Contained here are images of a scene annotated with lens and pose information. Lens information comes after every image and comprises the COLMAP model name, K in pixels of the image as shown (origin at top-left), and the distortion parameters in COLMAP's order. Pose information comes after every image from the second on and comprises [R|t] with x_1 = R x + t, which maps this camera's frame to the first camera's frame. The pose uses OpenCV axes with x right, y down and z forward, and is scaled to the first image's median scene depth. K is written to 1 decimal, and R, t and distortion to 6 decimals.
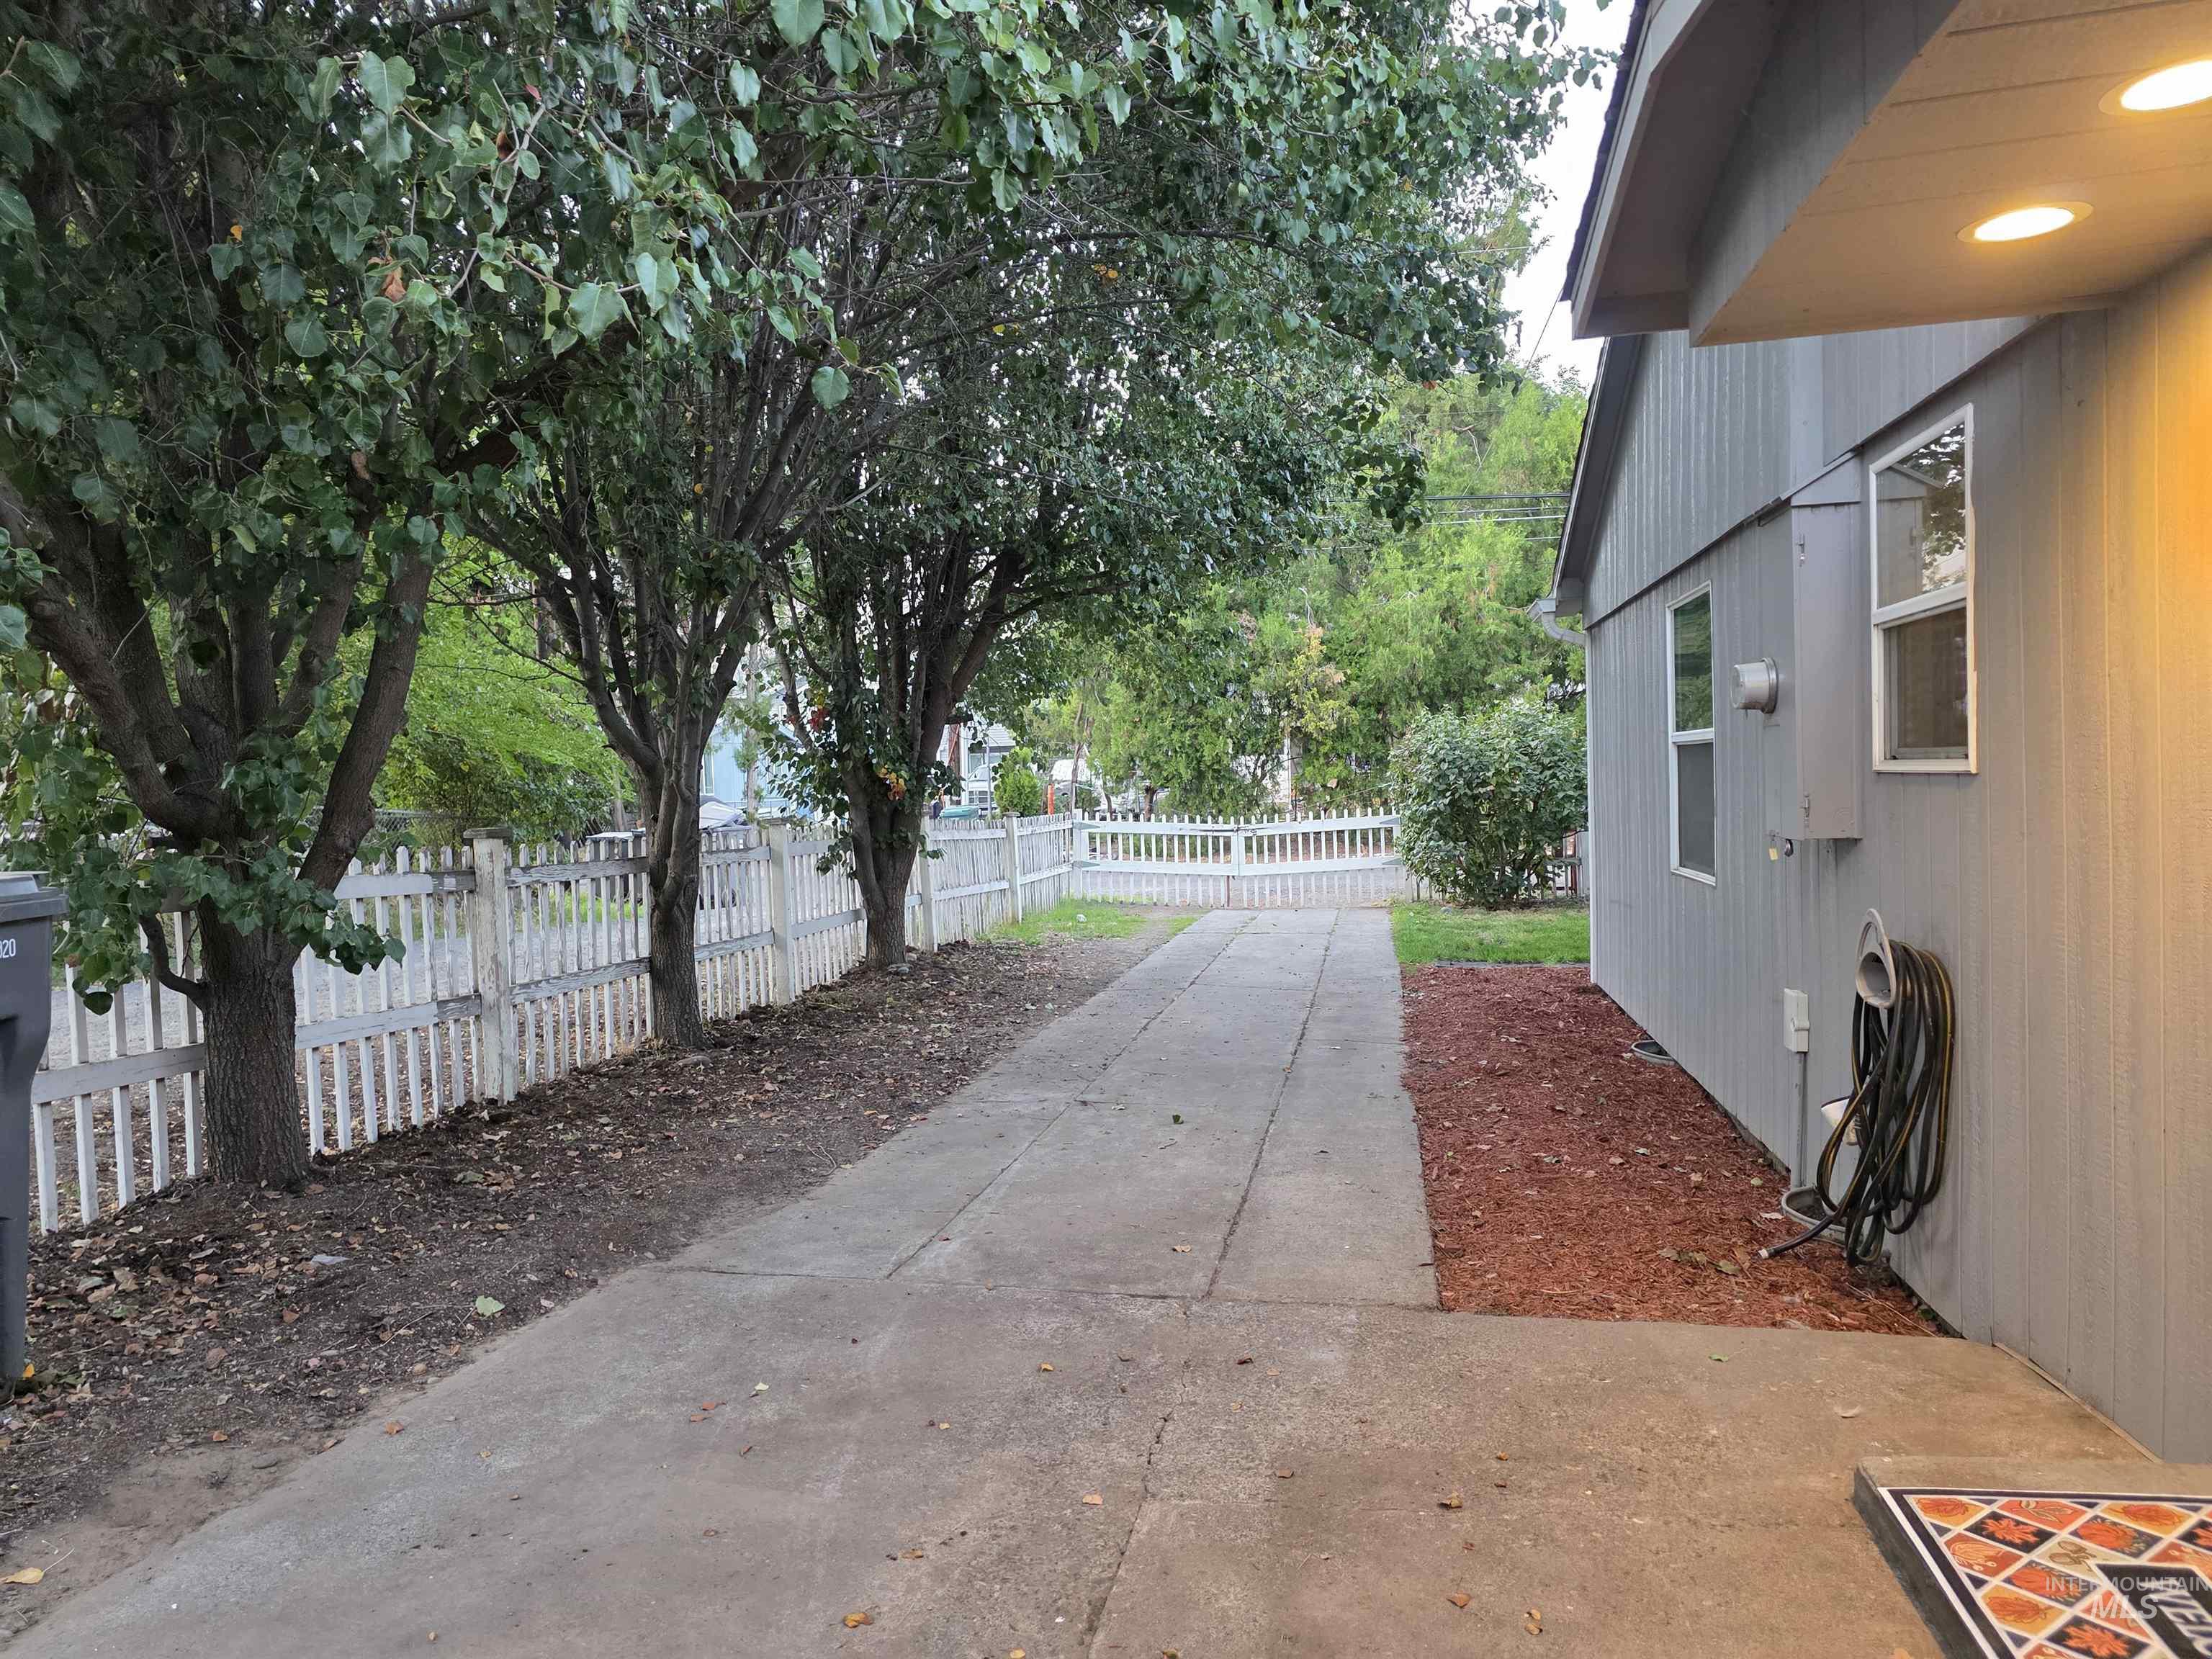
lens RADIAL K [[1492.2, 0, 1106.0], [0, 1492.2, 829.5], [0, 0, 1]] dist [0.064233, -0.067789]
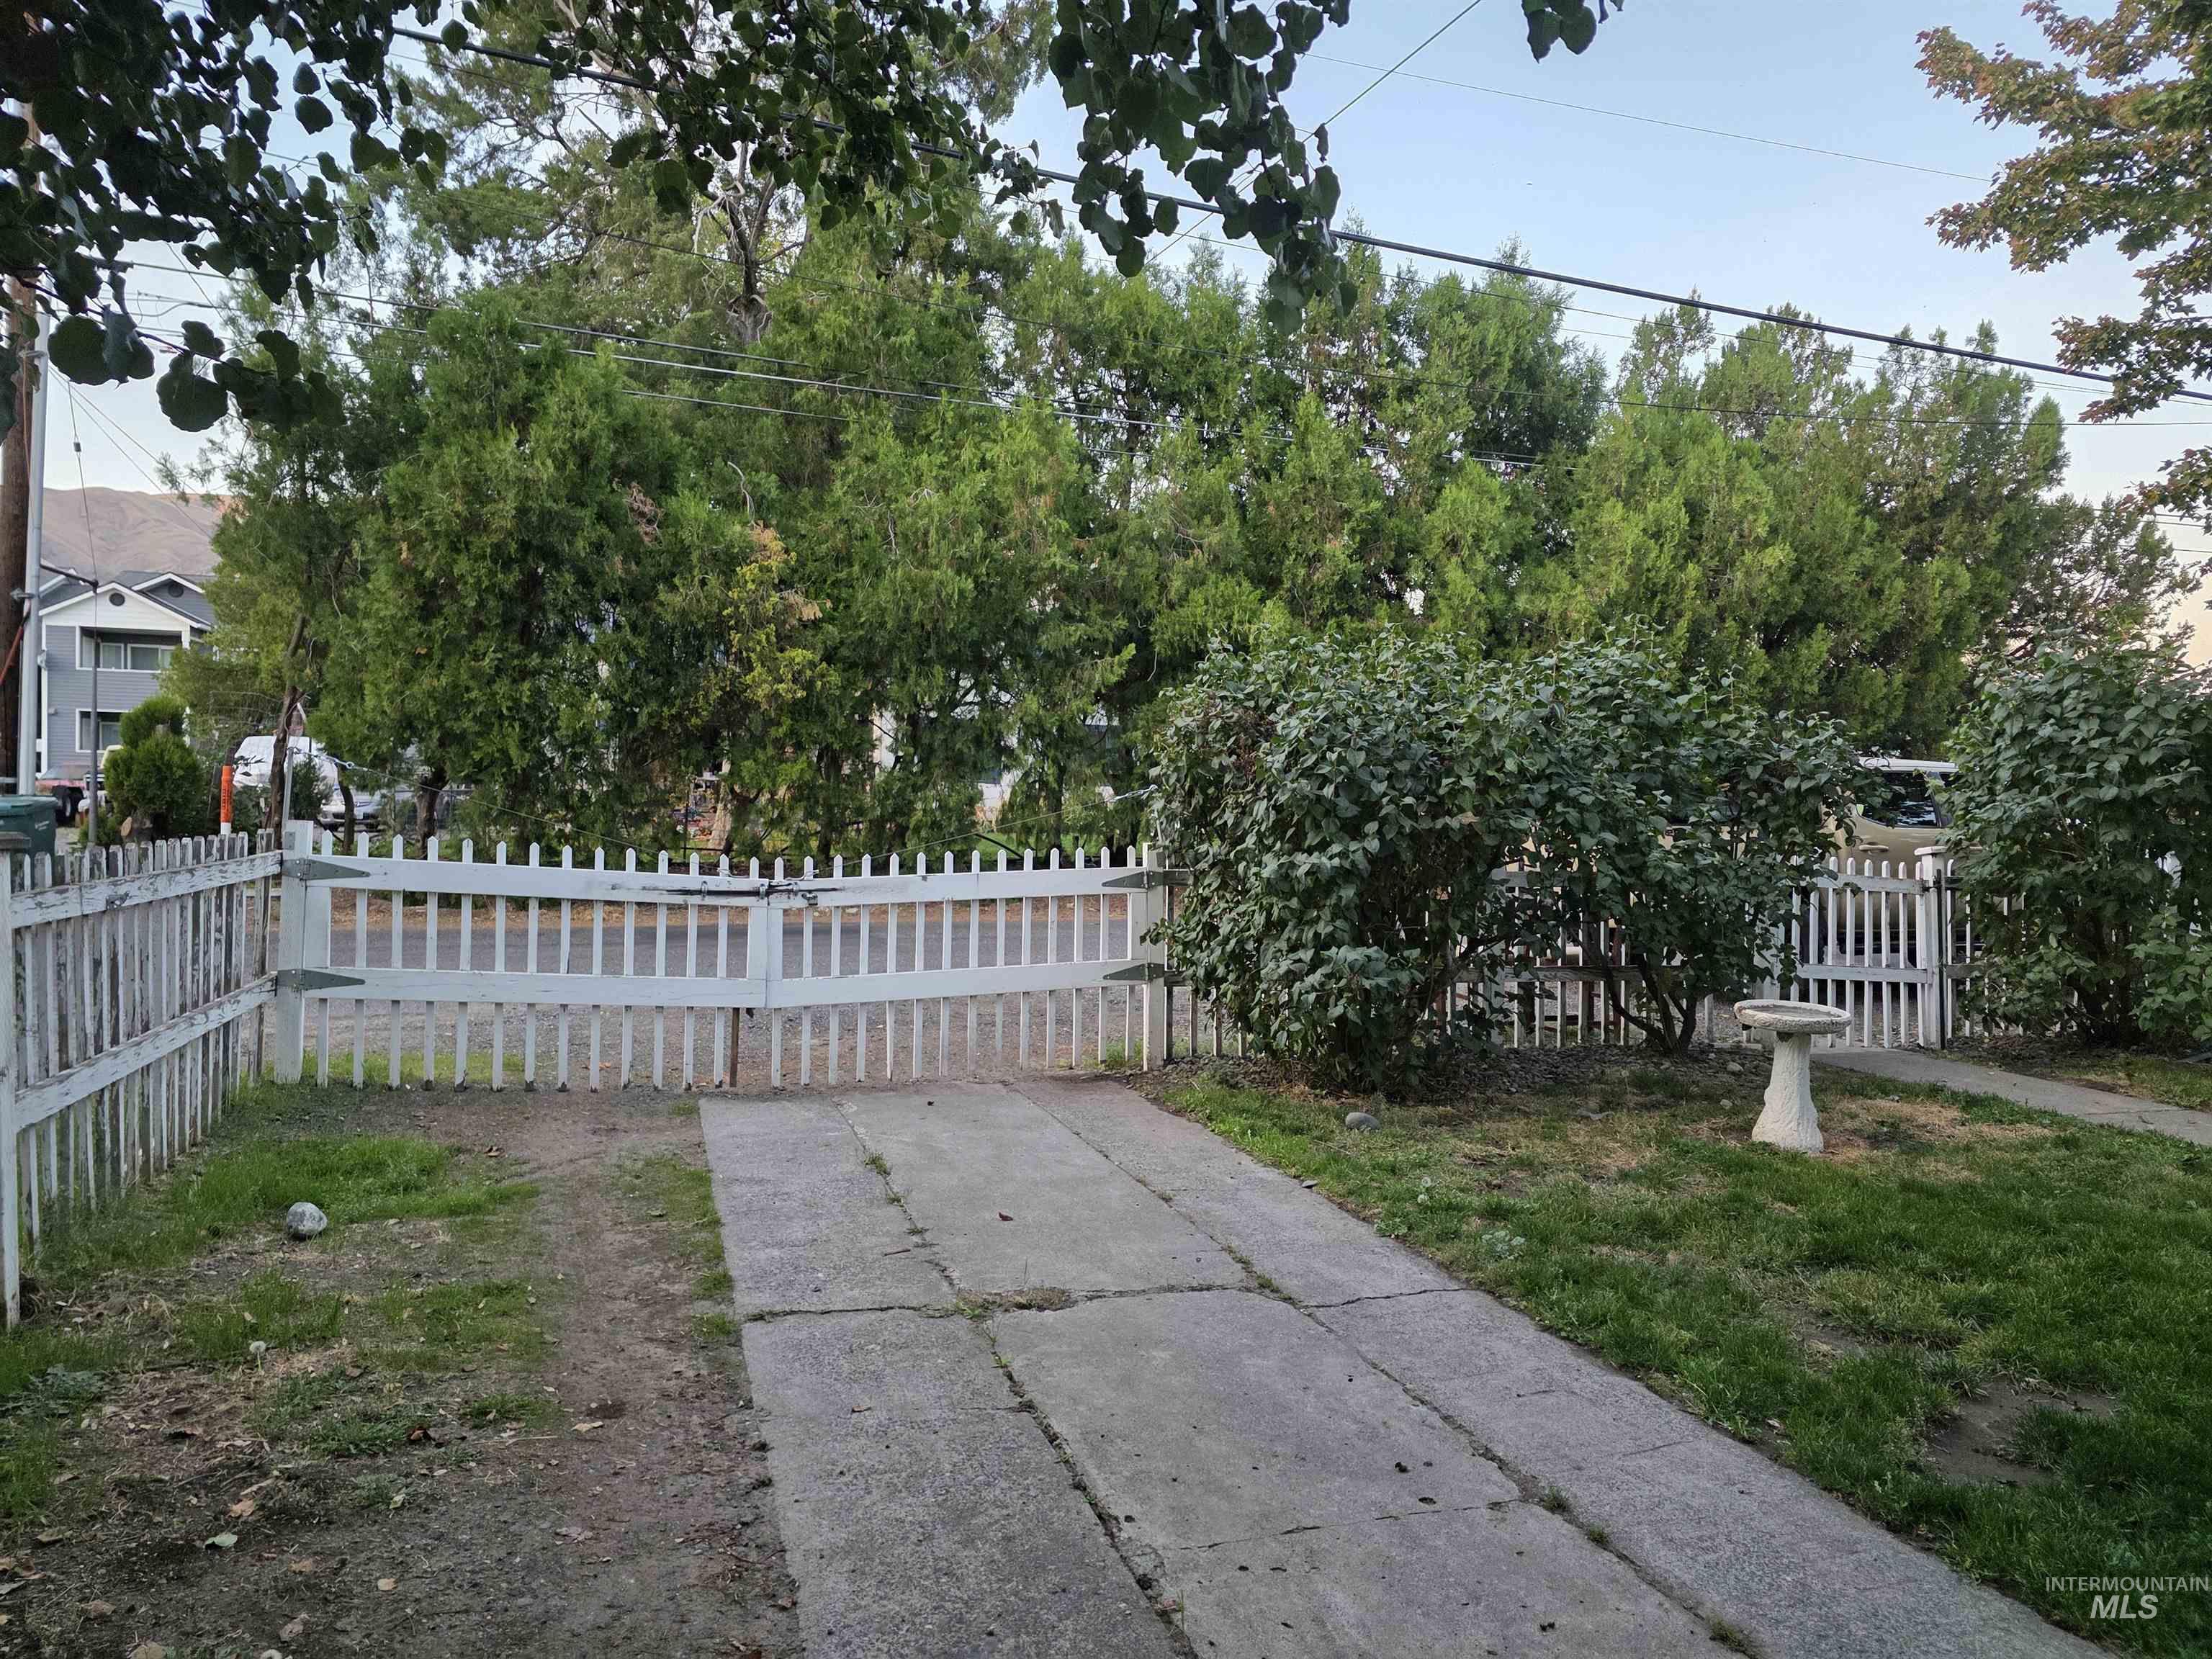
lens RADIAL K [[1496.0, 0, 1106.0], [0, 1496.0, 829.5], [0, 0, 1]] dist [0.056078, -0.048406]
pose [[0.883264, 0.045696, 0.466644, -0.013077], [-0.039478, 0.998953, -0.023098, -0.007420], [-0.467212, 0.001980, 0.884143, 0.427490]]
